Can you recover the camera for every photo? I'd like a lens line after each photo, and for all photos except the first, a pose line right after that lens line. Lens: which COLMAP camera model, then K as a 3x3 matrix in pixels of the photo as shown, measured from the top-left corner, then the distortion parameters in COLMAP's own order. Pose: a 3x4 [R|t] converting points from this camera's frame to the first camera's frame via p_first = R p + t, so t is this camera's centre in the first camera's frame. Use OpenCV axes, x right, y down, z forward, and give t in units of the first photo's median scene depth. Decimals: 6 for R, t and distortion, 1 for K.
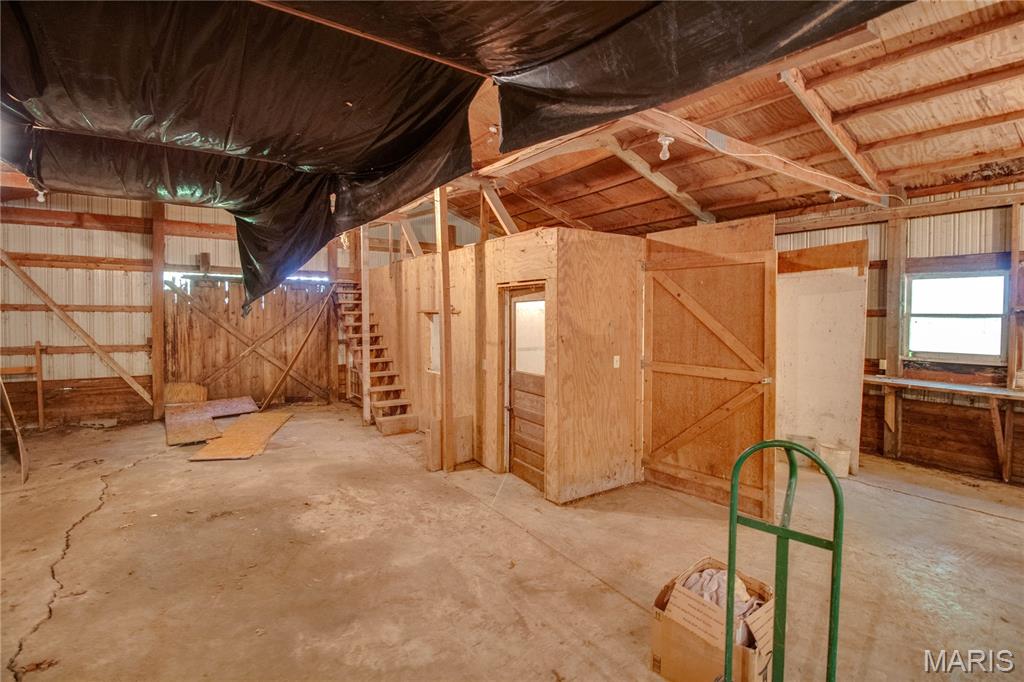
lens RADIAL K [[474.5, 0, 513.0], [0, 474.5, 334.2], [0, 0, 1]] dist [0.000141, -0.001206]
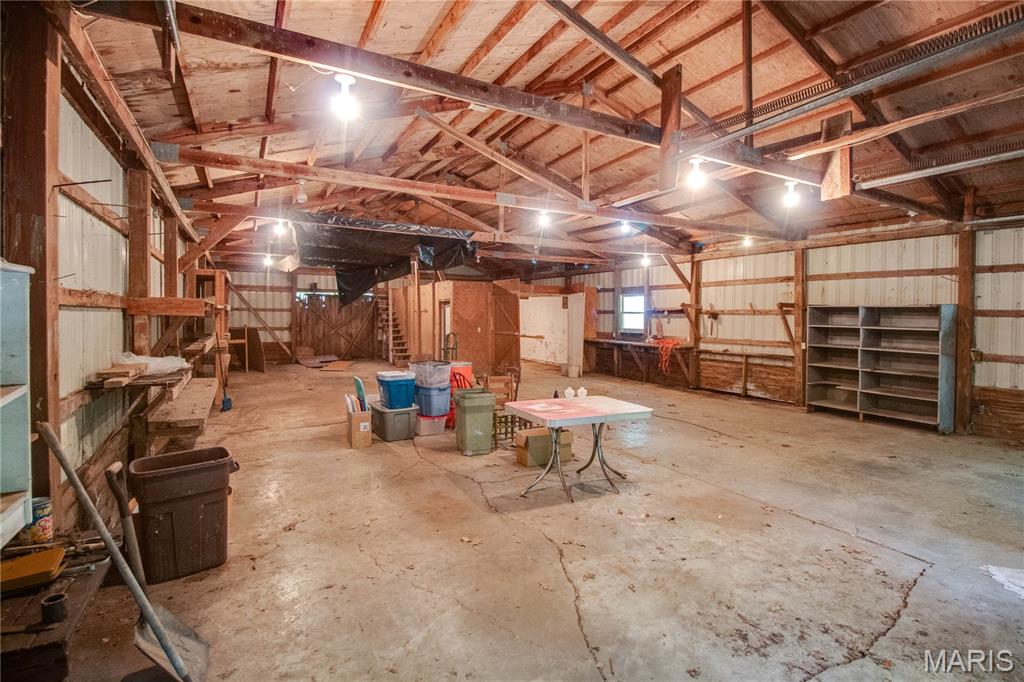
lens RADIAL K [[474.5, 0, 509.1], [0, 474.5, 334.4], [0, 0, 1]] dist [0.000141, -0.001206]
pose [[0.996234, 0.004058, -0.086606, 0.380440], [-0.004294, 0.999988, -0.002542, 0.055230], [0.086594, 0.002904, 0.996239, -1.010300]]
